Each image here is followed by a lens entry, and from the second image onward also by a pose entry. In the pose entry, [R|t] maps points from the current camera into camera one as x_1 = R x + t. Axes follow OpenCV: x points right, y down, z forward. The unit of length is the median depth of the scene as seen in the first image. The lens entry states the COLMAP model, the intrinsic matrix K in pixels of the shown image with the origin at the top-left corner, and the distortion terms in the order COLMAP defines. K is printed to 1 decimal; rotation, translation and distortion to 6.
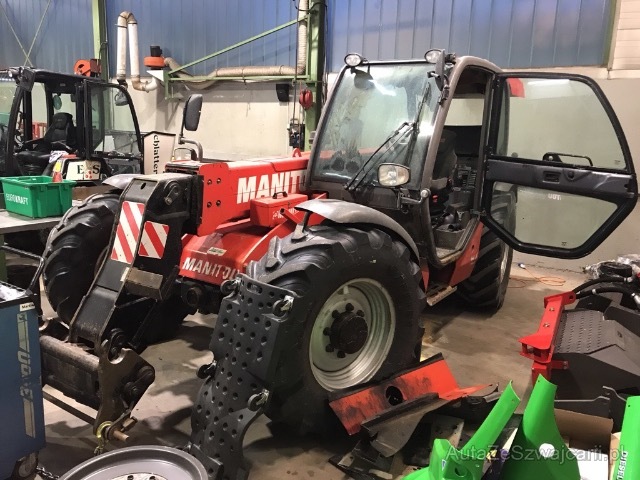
lens RADIAL K [[529.1, 0, 319.3], [0, 529.1, 237.7], [0, 0, 1]] dist [0.024251, -0.006279]
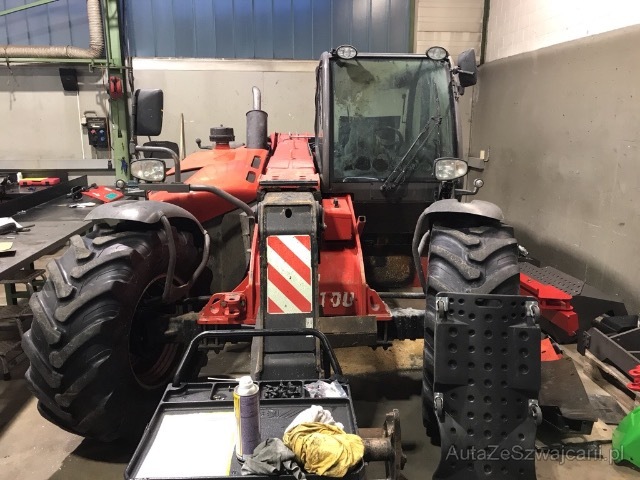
lens RADIAL K [[529.1, 0, 317.5], [0, 529.1, 238.7], [0, 0, 1]] dist [0.024251, -0.006279]
pose [[0.799977, -0.166378, 0.576503, -0.282095], [0.148914, 0.985780, 0.077856, -0.042657], [-0.581258, 0.023566, 0.813378, 0.128553]]
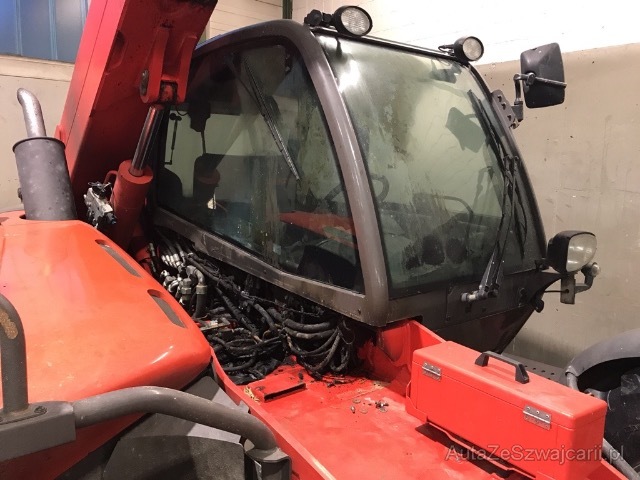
lens RADIAL K [[529.1, 0, 319.1], [0, 529.1, 240.0], [0, 0, 1]] dist [0.024251, -0.006279]
pose [[0.300116, -0.170819, 0.938483, -0.193874], [0.193521, 0.974280, 0.115449, -0.102298], [-0.934066, 0.146968, 0.325454, 0.441016]]
